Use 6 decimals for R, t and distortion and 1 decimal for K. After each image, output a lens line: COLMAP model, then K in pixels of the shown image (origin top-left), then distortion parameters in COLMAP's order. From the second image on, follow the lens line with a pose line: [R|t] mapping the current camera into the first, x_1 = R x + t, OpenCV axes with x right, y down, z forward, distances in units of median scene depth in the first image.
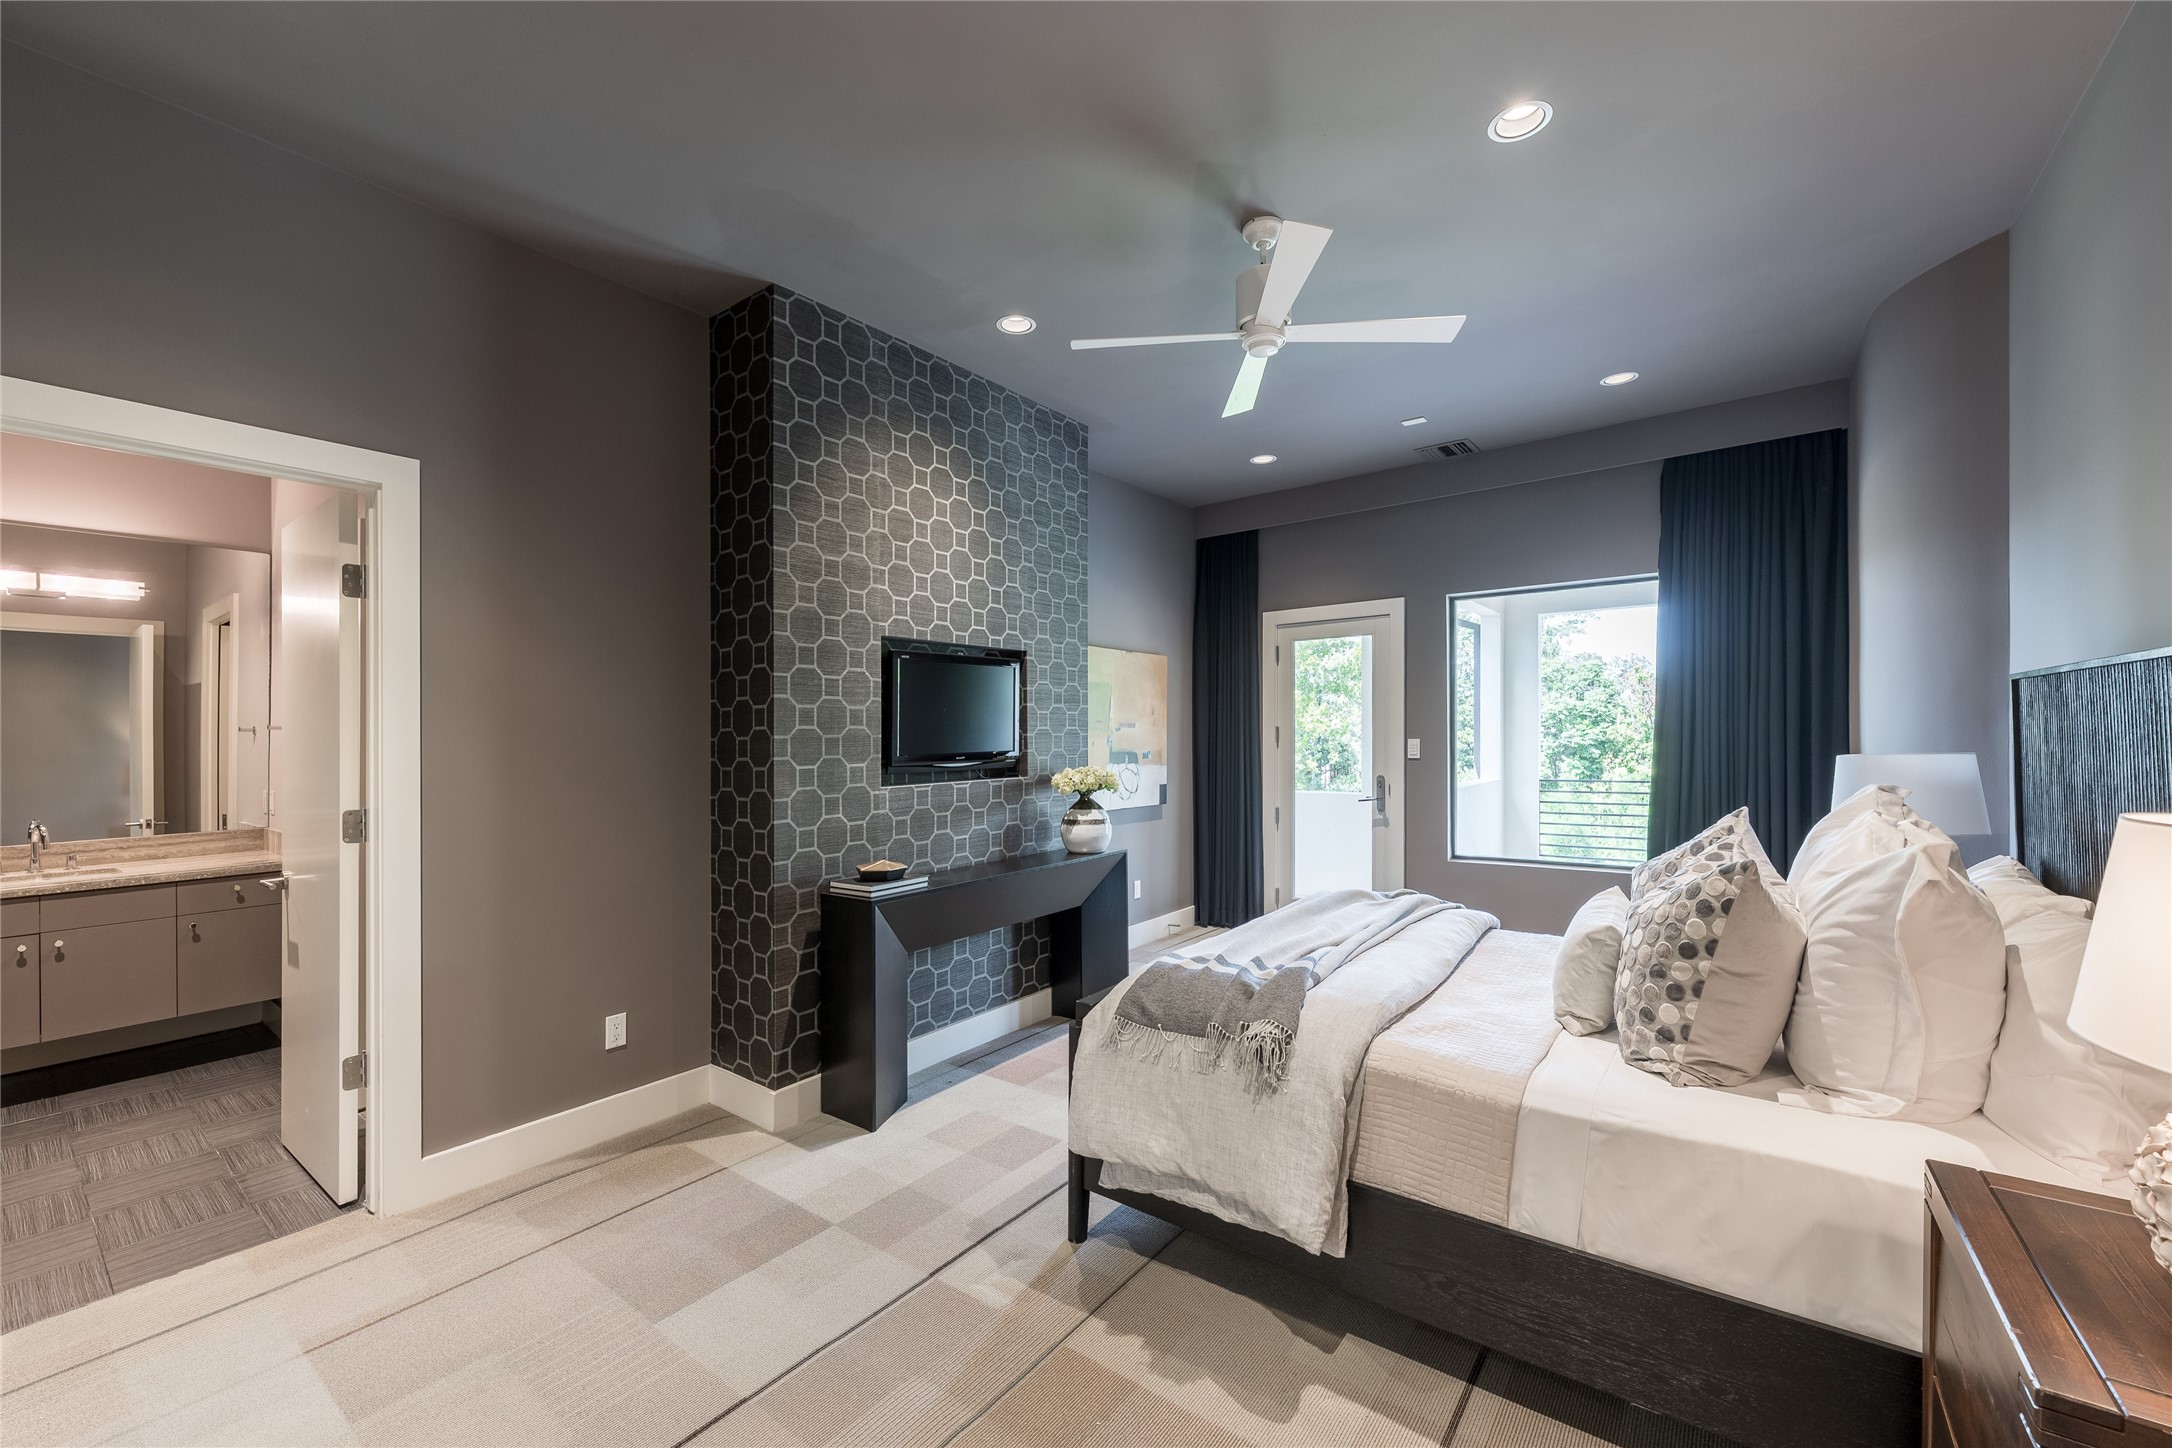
lens RADIAL K [[866.3, 0, 1087.1], [0, 866.3, 717.7], [0, 0, 1]] dist [0.002906, 0.000137]
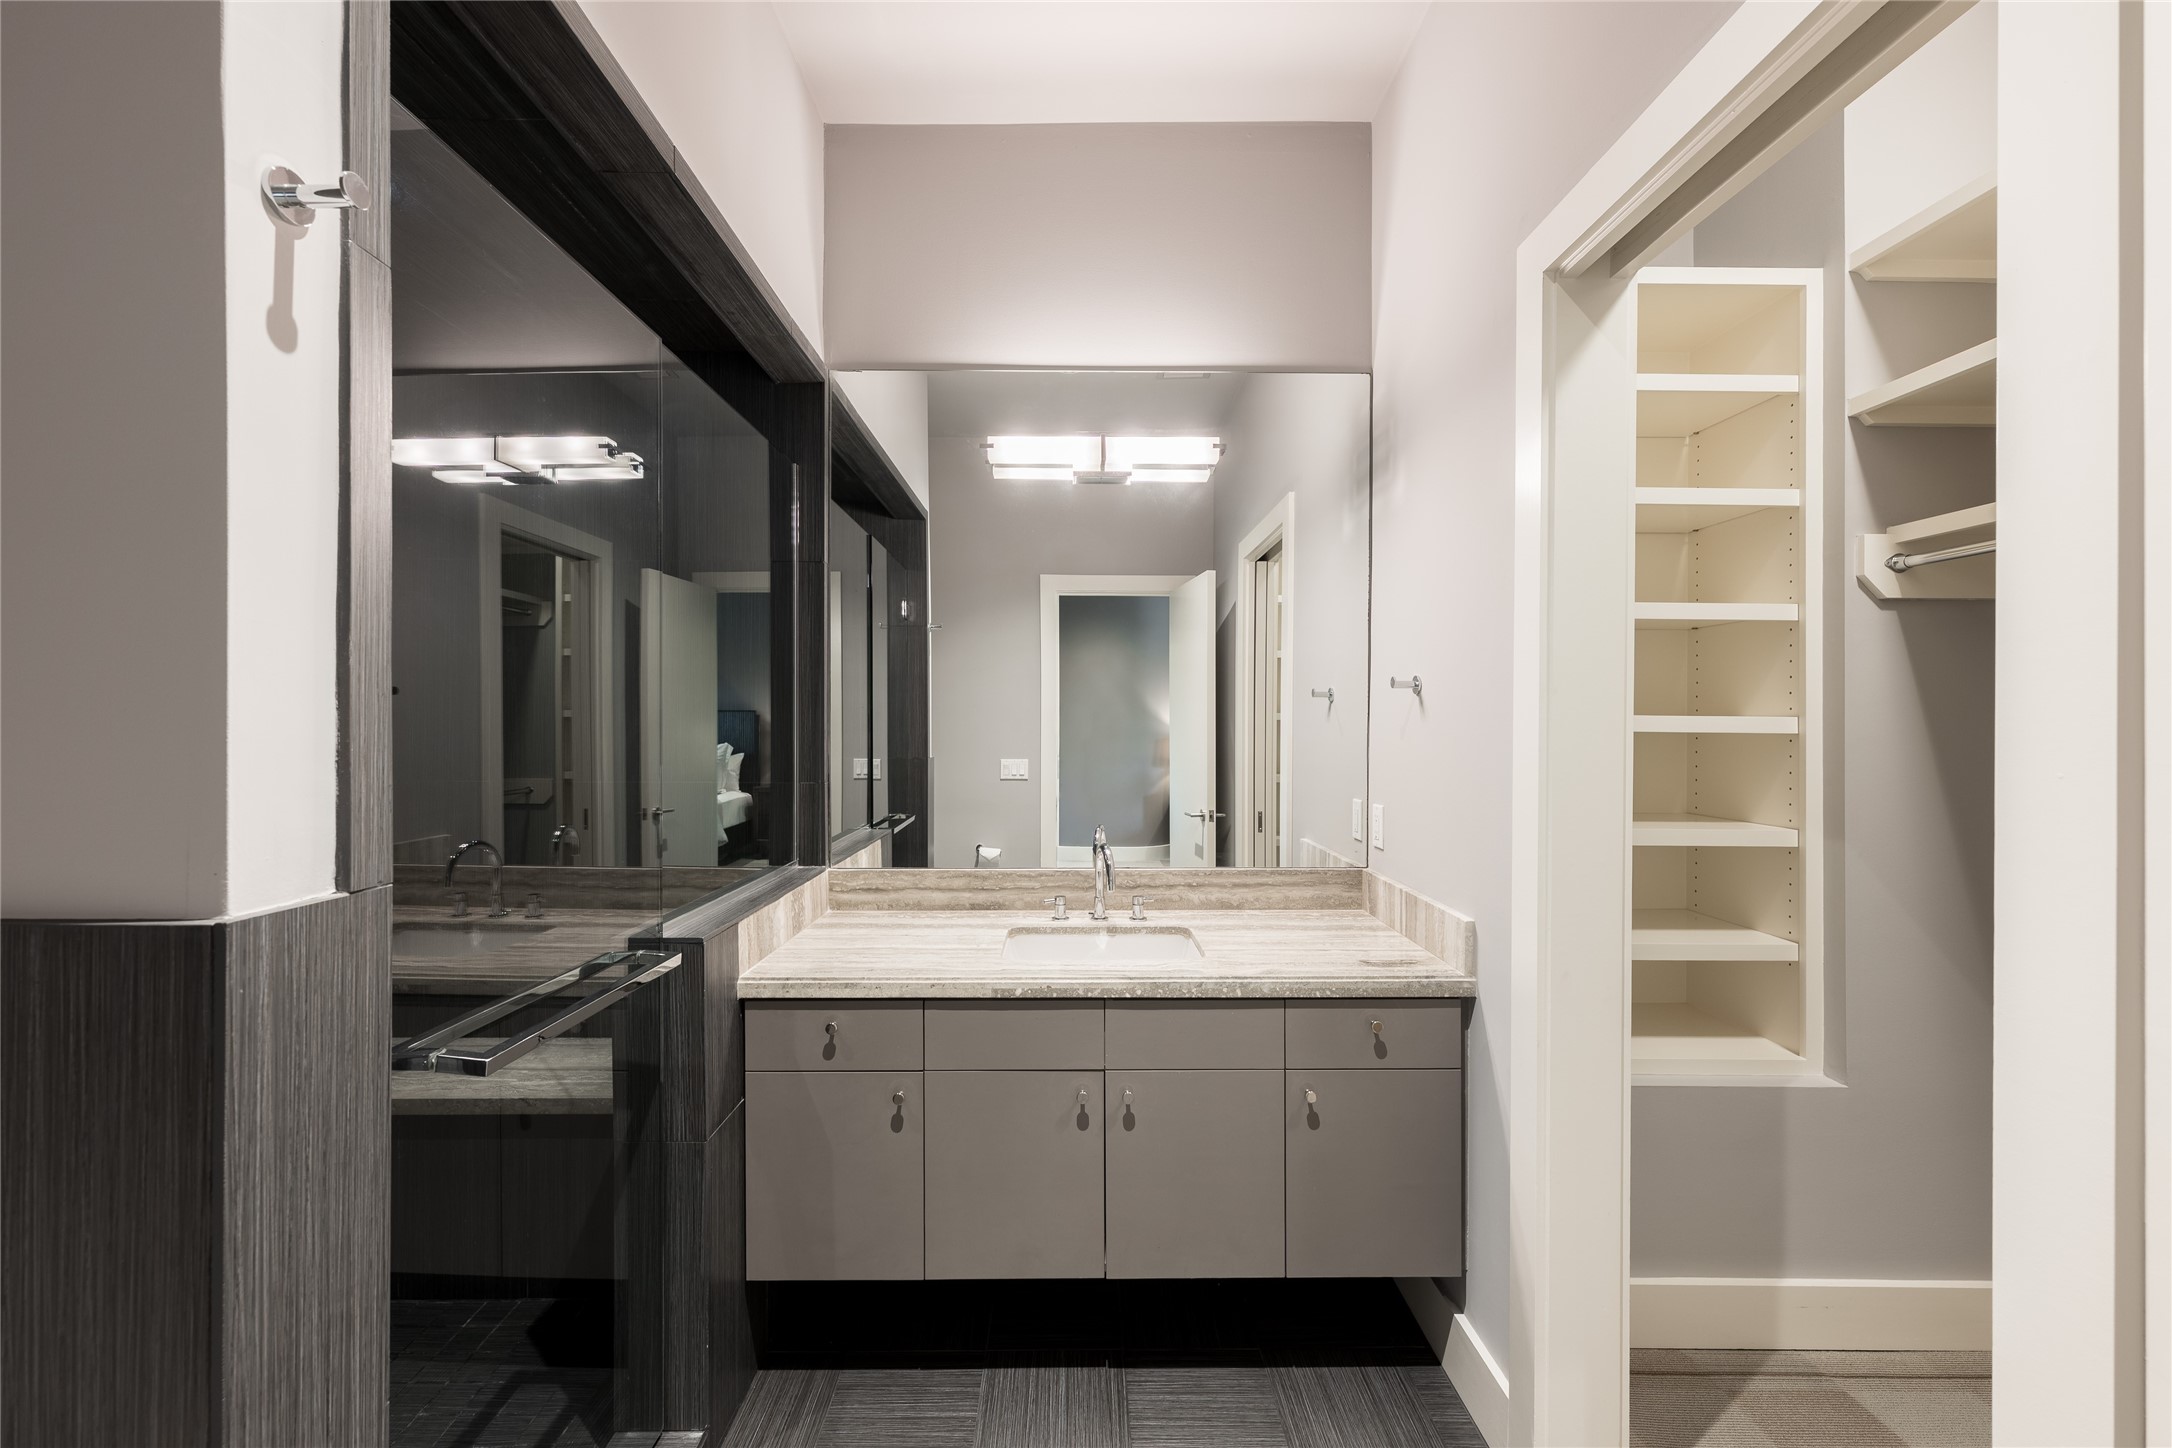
lens RADIAL K [[866.3, 0, 1087.1], [0, 866.3, 717.7], [0, 0, 1]] dist [0.002906, 0.000137]
pose [[0.607690, 0.001858, -0.794172, -0.706832], [0.006670, 0.999950, 0.007443, 0.028601], [0.794147, -0.009821, 0.607647, 0.601289]]
